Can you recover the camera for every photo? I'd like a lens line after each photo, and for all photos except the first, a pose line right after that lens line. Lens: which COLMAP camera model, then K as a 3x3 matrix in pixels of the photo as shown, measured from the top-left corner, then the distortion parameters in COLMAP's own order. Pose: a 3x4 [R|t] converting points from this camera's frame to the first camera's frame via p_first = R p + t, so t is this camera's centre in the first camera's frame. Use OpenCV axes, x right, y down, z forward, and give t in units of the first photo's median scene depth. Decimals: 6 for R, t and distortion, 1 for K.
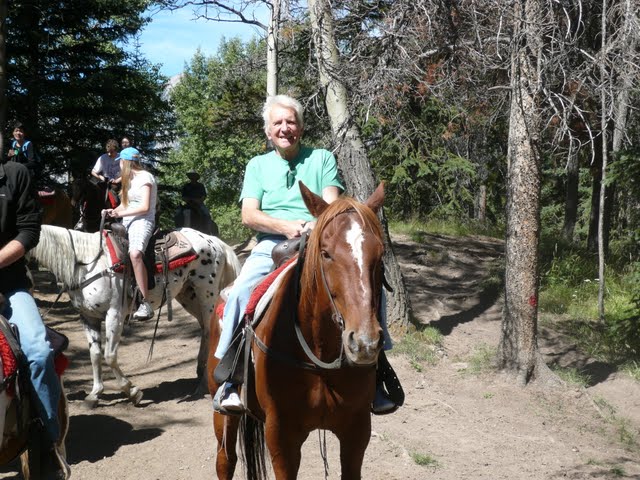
lens RADIAL K [[1433.3, 0, 319.6], [0, 1433.3, 239.5], [0, 0, 1]] dist [0.077362, 0.000000]
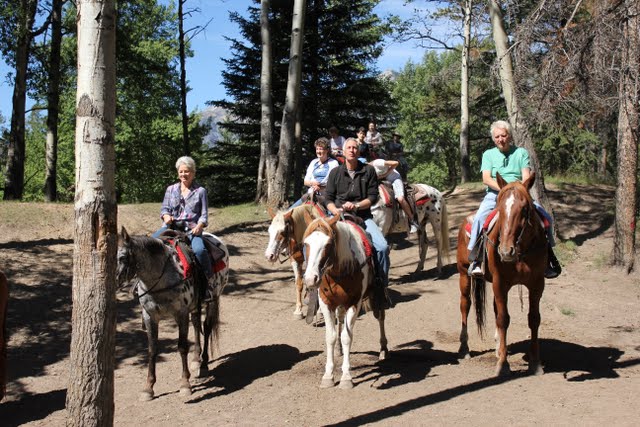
lens RADIAL K [[954.0, 0, 318.9], [0, 954.0, 213.0], [0, 0, 1]] dist [-0.048245, 0.000000]
pose [[0.984183, 0.000556, -0.177152, -0.014842], [0.004456, 0.999601, 0.027891, -0.003662], [0.177097, -0.028239, 0.983788, -0.144182]]
